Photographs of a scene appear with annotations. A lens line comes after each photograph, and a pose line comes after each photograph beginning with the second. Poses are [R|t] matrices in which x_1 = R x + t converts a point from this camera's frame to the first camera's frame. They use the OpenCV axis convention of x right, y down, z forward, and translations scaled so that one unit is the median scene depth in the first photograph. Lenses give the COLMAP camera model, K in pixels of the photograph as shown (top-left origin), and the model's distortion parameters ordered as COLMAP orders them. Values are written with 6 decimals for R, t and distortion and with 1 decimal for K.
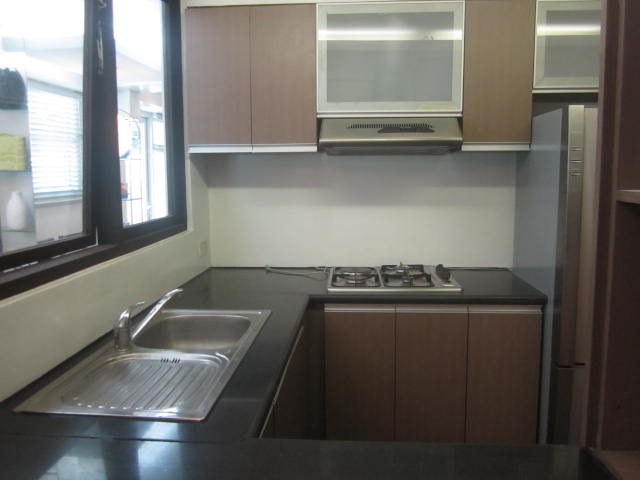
lens RADIAL K [[575.4, 0, 334.8], [0, 575.4, 236.0], [0, 0, 1]] dist [-0.039572, 0.006205]
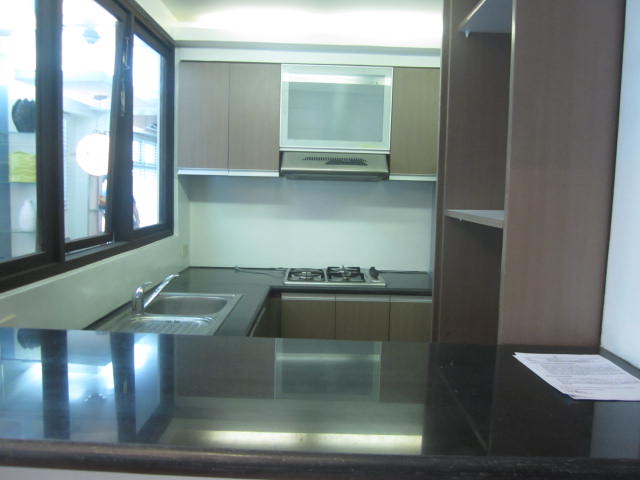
lens RADIAL K [[515.6, 0, 319.7], [0, 515.6, 239.4], [0, 0, 1]] dist [-0.010687, -0.016294]
pose [[0.998260, 0.026171, 0.052832, 0.003126], [-0.025207, 0.999505, -0.018830, 0.015092], [-0.053299, 0.017466, 0.998426, -0.170024]]
